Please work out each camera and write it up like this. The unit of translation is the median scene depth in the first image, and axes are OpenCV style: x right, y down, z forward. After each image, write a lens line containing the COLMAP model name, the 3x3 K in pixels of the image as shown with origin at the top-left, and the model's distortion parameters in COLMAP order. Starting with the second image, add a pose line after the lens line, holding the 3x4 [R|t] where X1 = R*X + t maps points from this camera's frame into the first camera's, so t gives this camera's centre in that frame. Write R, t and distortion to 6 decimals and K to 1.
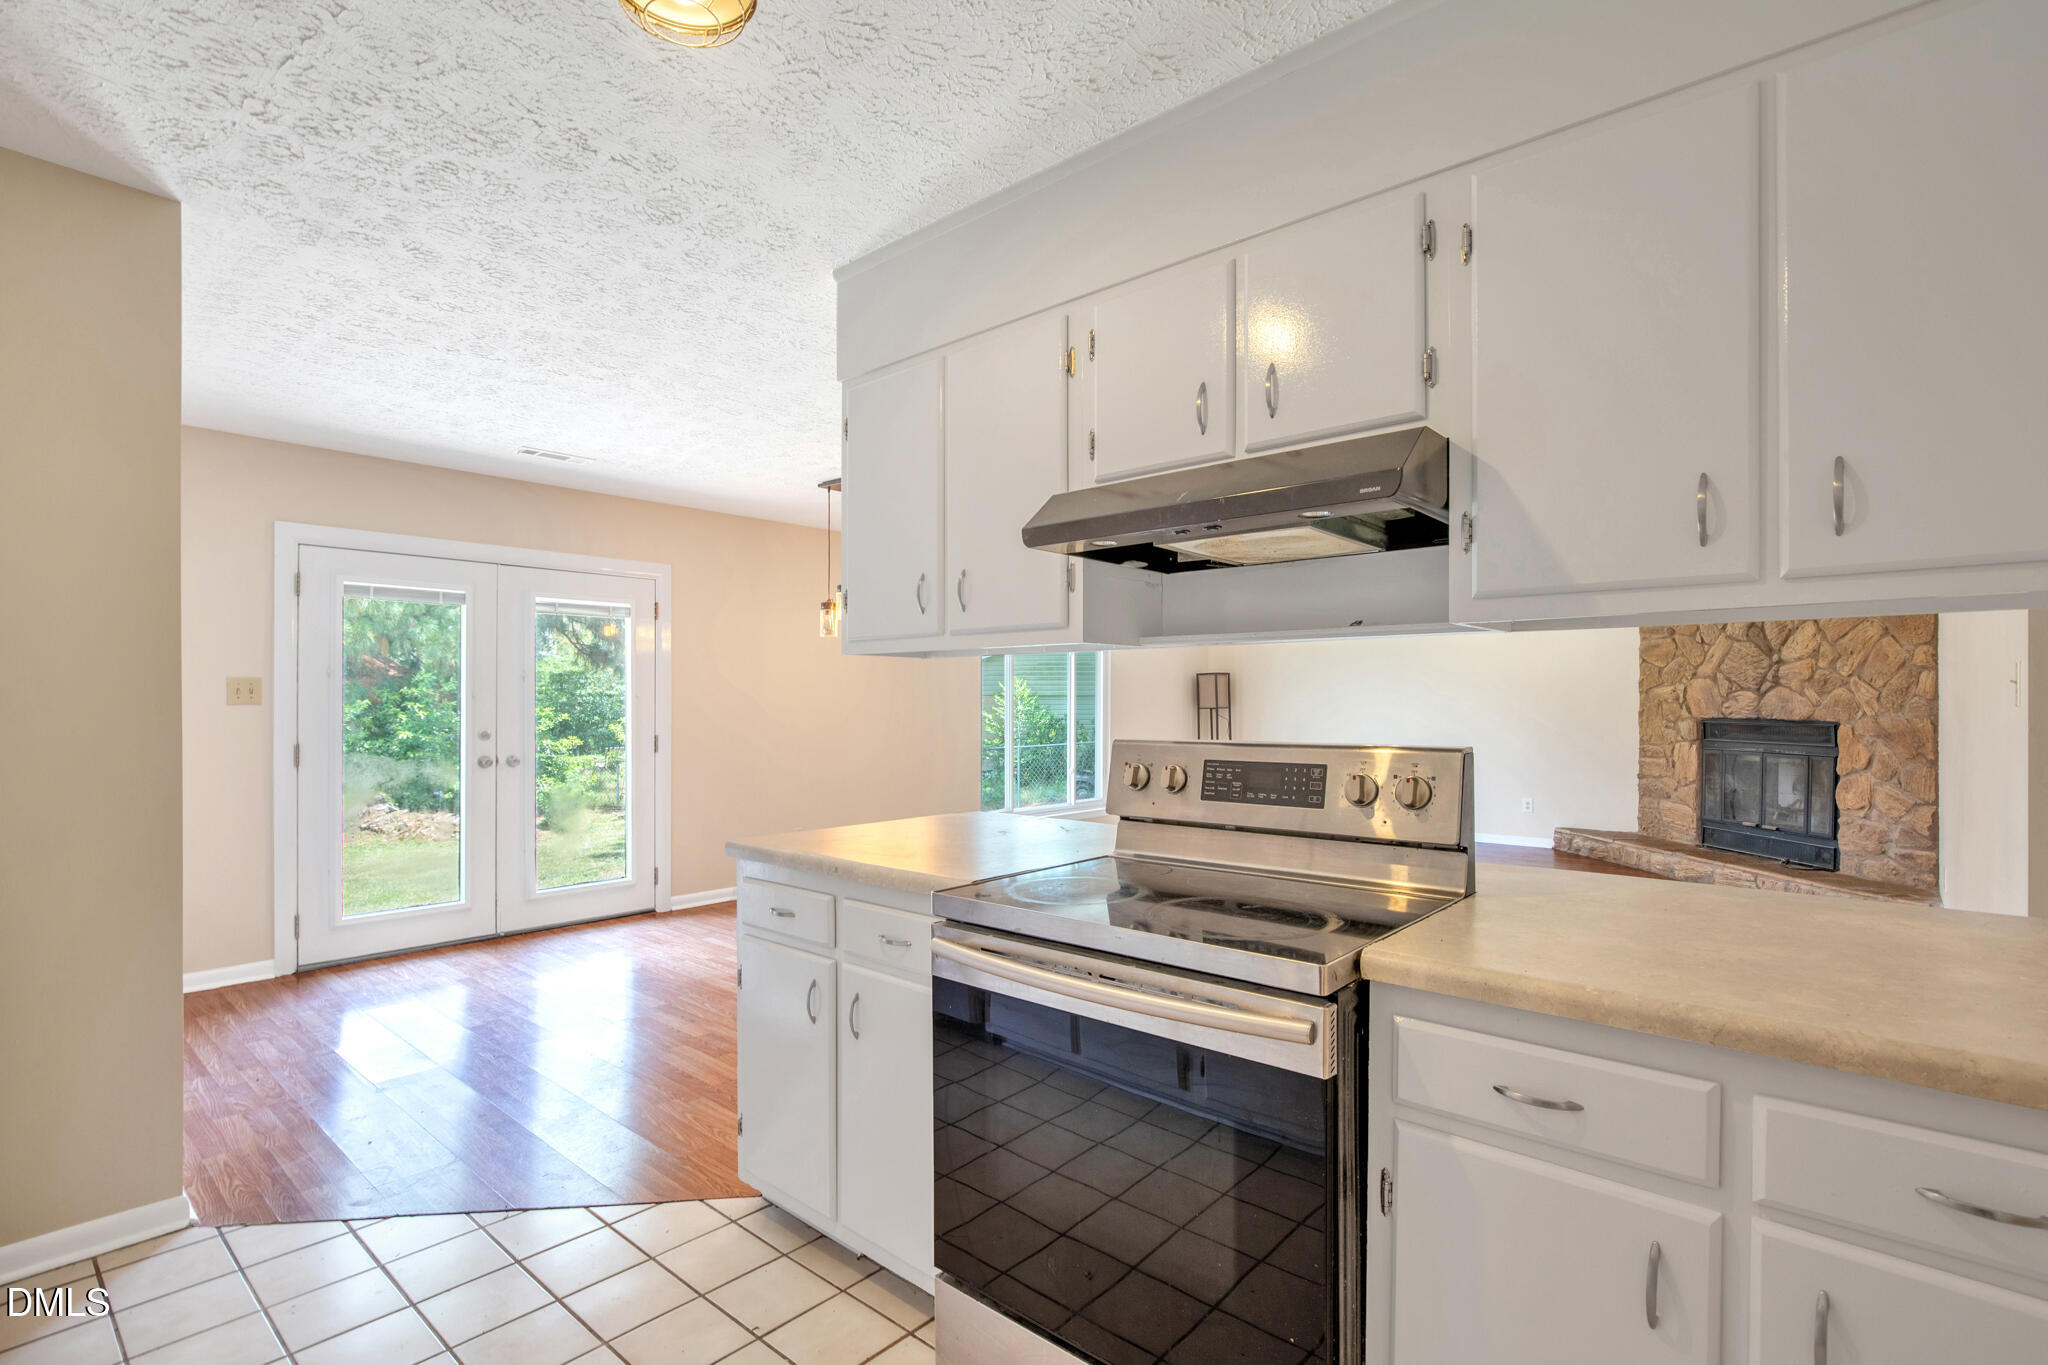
lens RADIAL K [[964.1, 0, 1031.9], [0, 964.1, 696.3], [0, 0, 1]] dist [-0.014432, 0.005621]
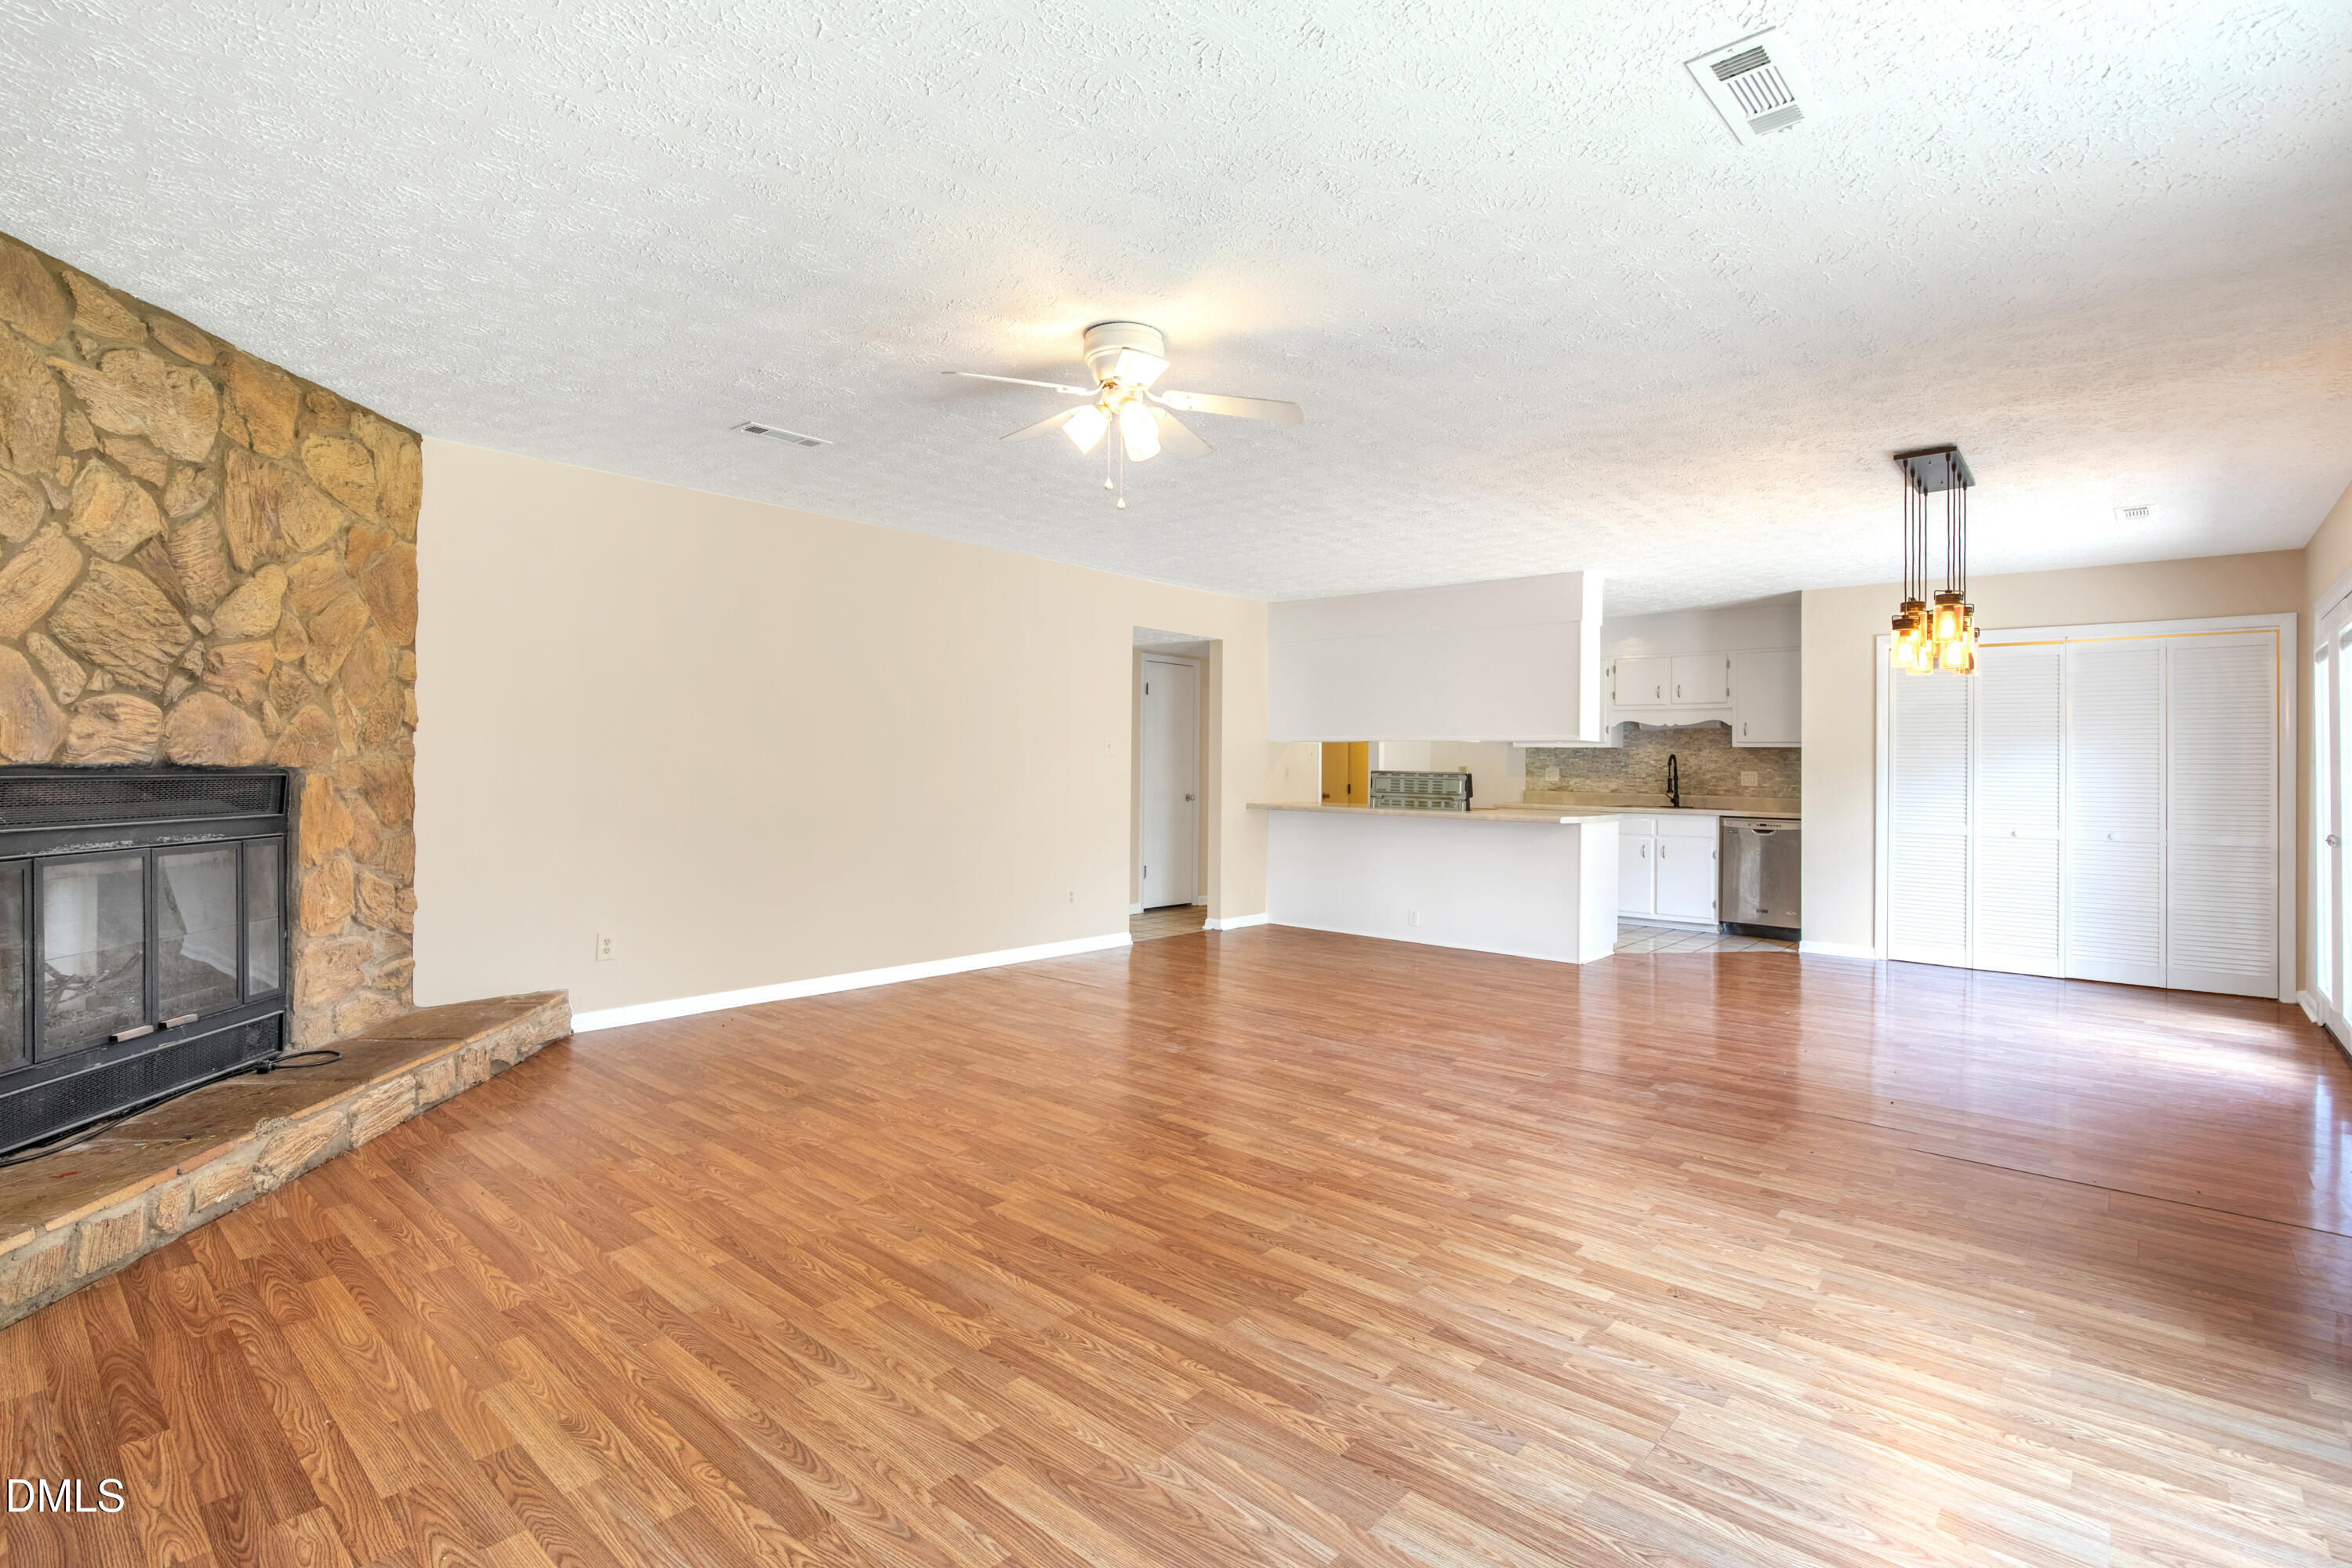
lens RADIAL K [[1107.2, 0, 1186.6], [0, 1107.2, 743.7], [0, 0, 1]] dist [-0.014432, 0.005621]
pose [[-0.999854, -0.016208, 0.005389, 0.372170], [-0.016343, 0.999526, -0.026105, 0.022564], [-0.004963, -0.026189, -0.999645, 1.713273]]
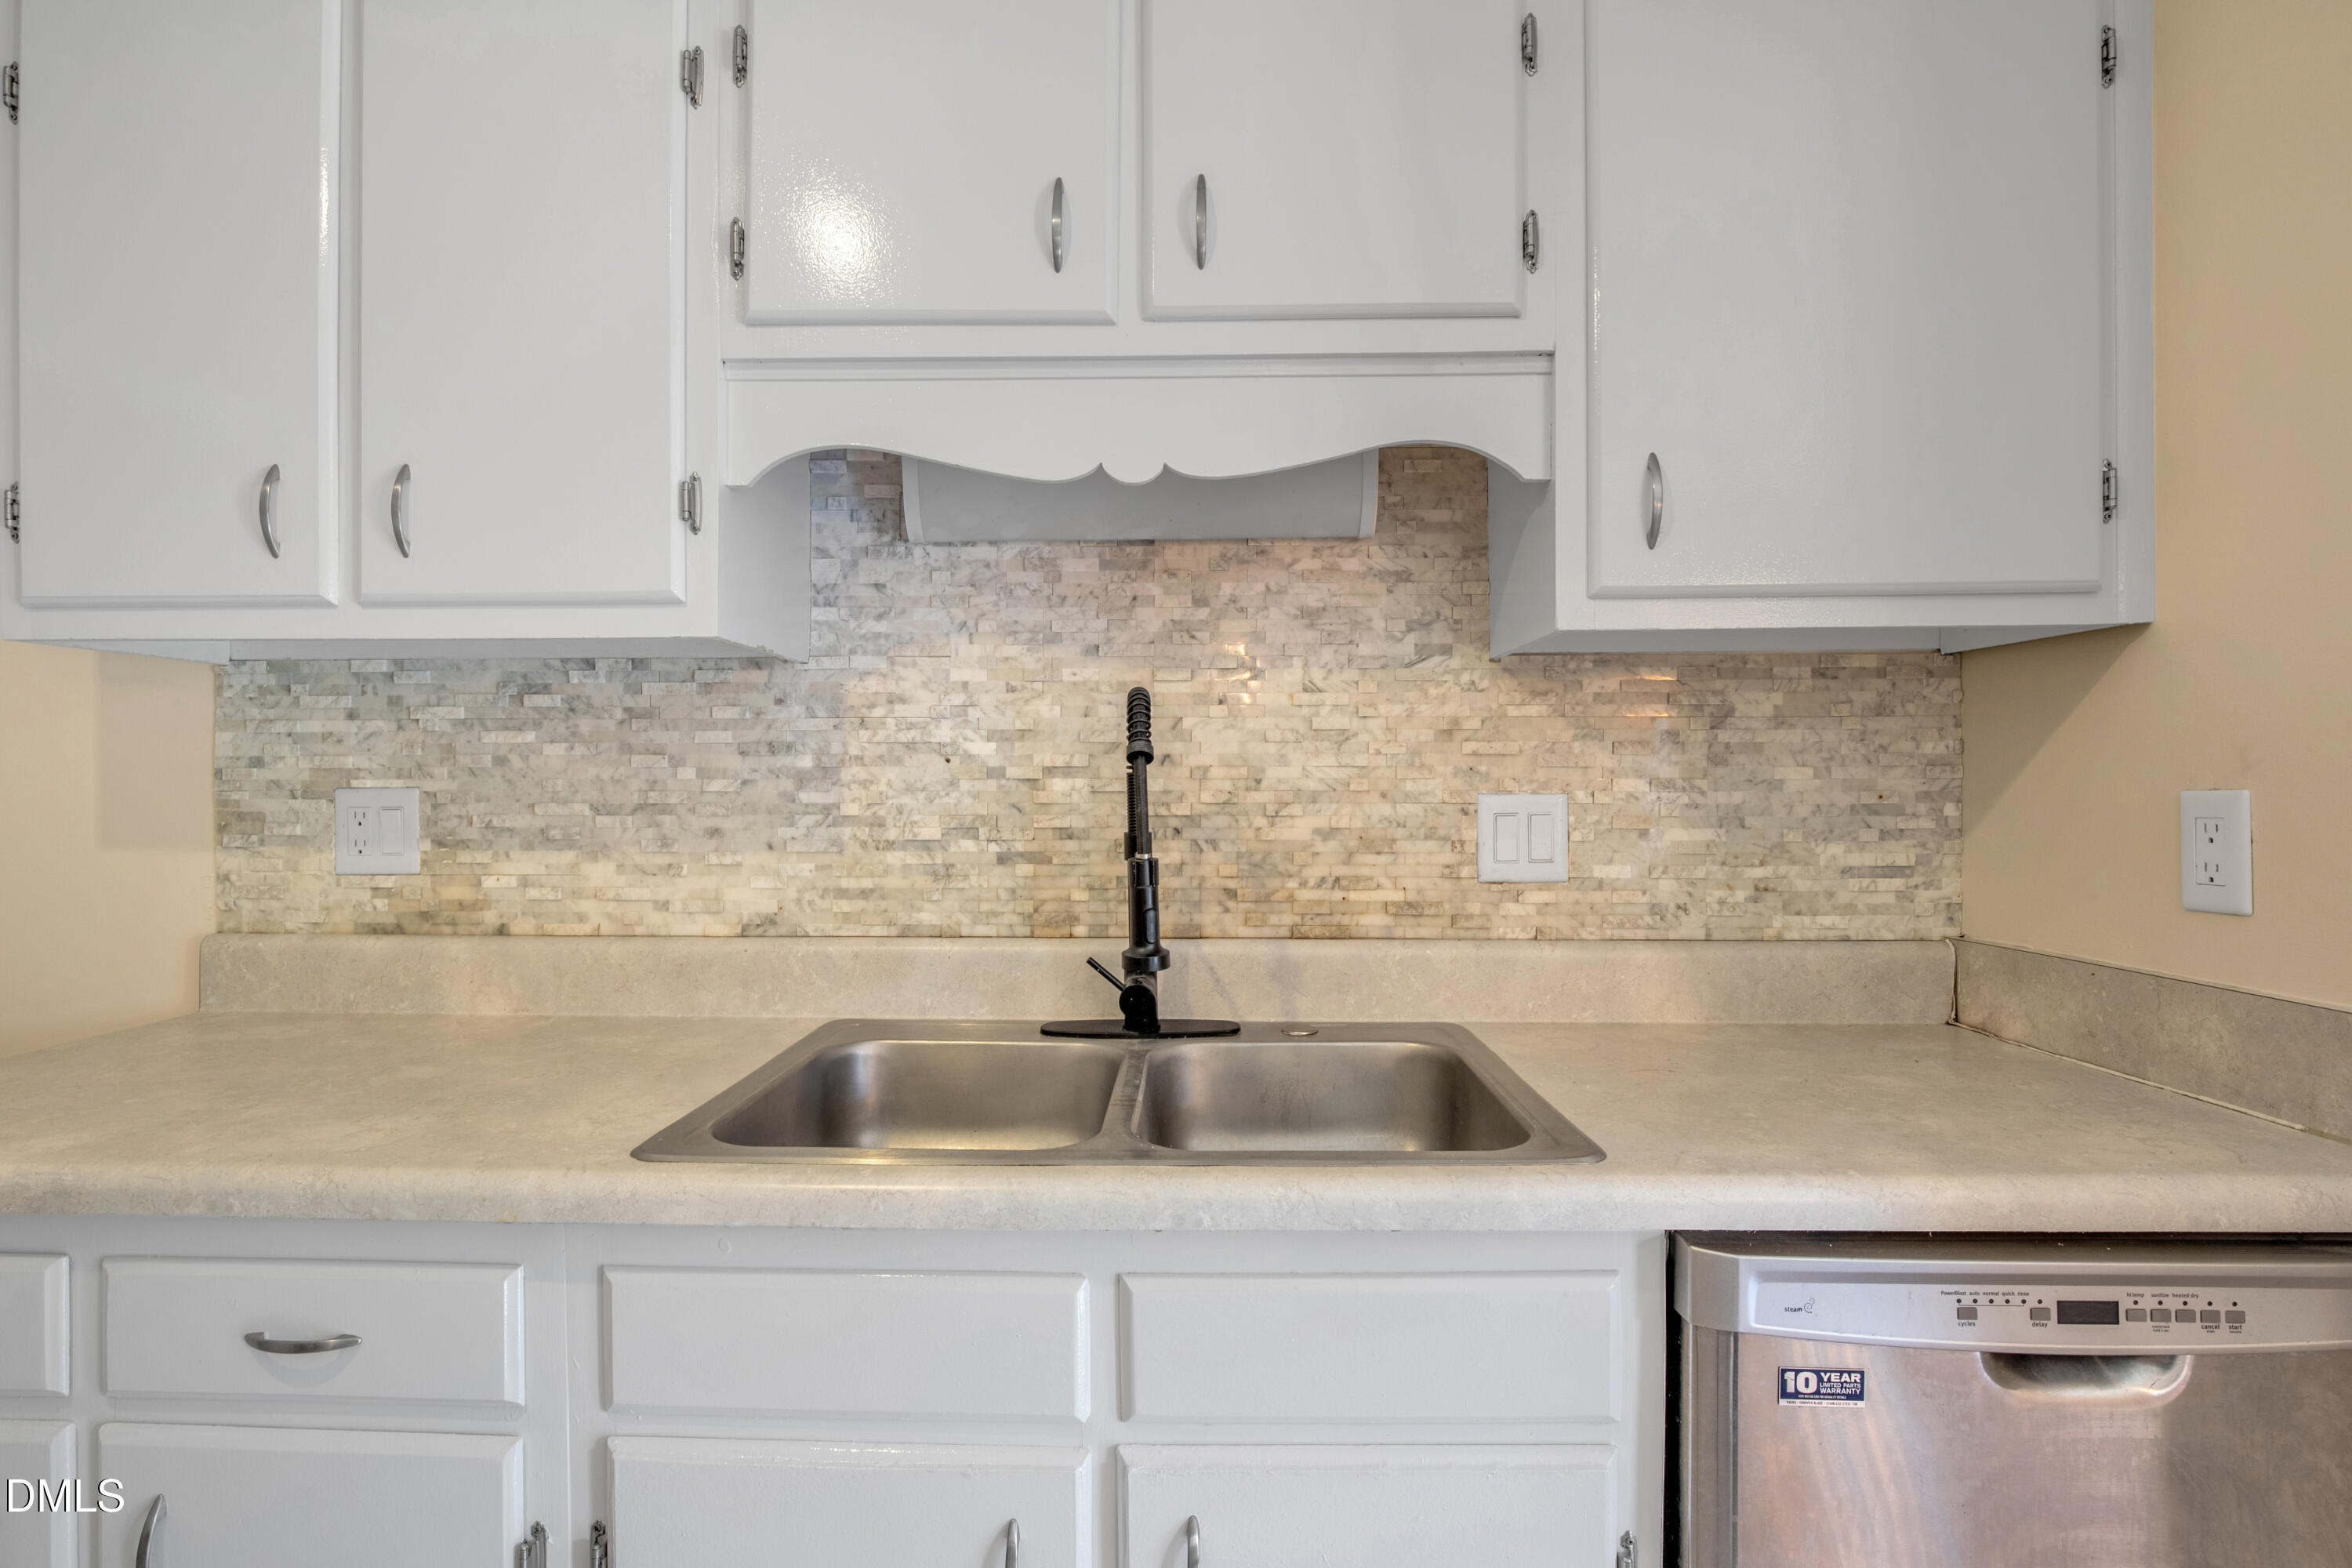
lens RADIAL K [[1107.2, 0, 1170.5], [0, 1107.2, 789.2], [0, 0, 1]] dist [-0.014432, 0.005621]
pose [[-0.783246, -0.000901, -0.621711, -0.163367], [0.003043, 0.999981, -0.005284, 0.008241], [0.621704, -0.006031, -0.783229, 0.350325]]
